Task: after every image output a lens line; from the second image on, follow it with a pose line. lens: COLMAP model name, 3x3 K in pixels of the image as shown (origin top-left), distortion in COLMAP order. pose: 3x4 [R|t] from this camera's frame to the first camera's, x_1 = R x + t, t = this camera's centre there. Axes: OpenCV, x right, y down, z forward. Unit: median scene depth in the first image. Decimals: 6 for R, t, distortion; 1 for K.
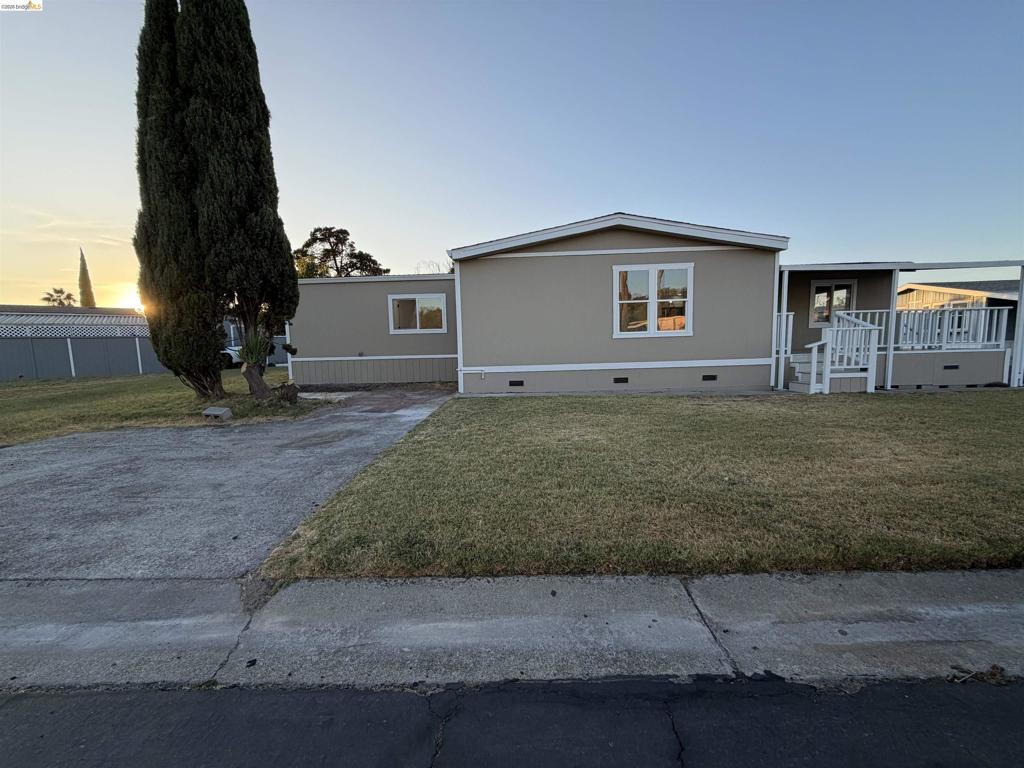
lens RADIAL K [[408.7, 0, 506.9], [0, 408.7, 388.3], [0, 0, 1]] dist [-0.001104, 0.000459]
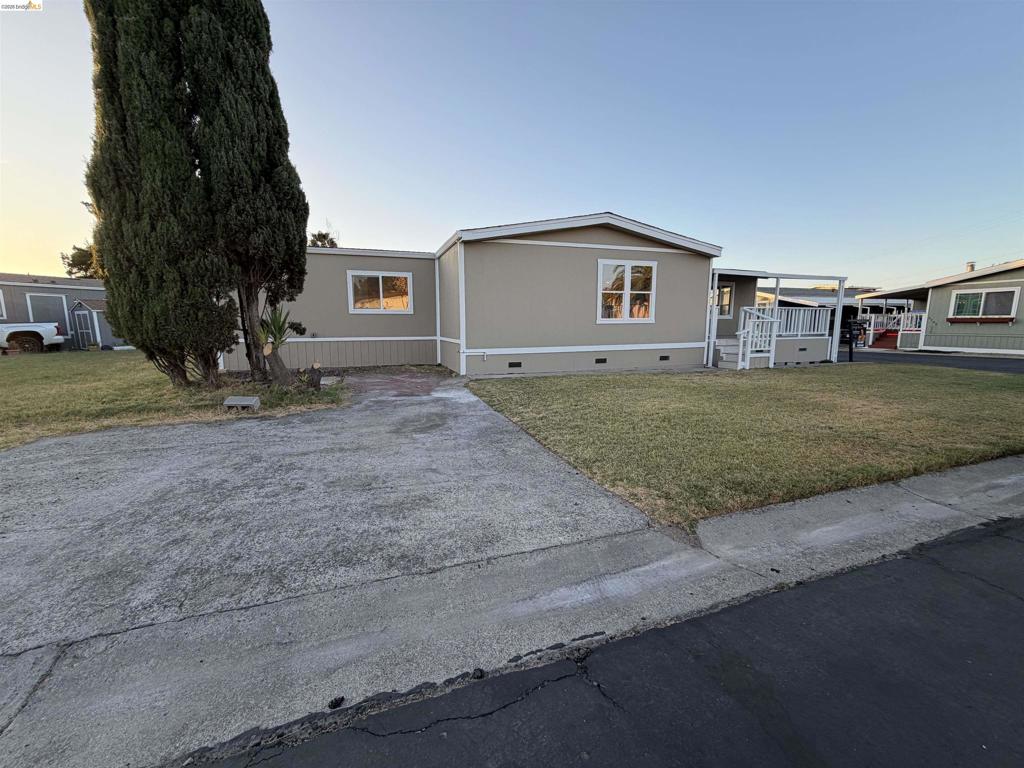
lens RADIAL K [[408.7, 0, 509.4], [0, 408.7, 387.7], [0, 0, 1]] dist [-0.001104, 0.000459]
pose [[0.937685, -0.032396, 0.345973, -0.459530], [0.019336, 0.998967, 0.041134, 0.004256], [-0.346948, -0.031881, 0.937342, 0.021685]]
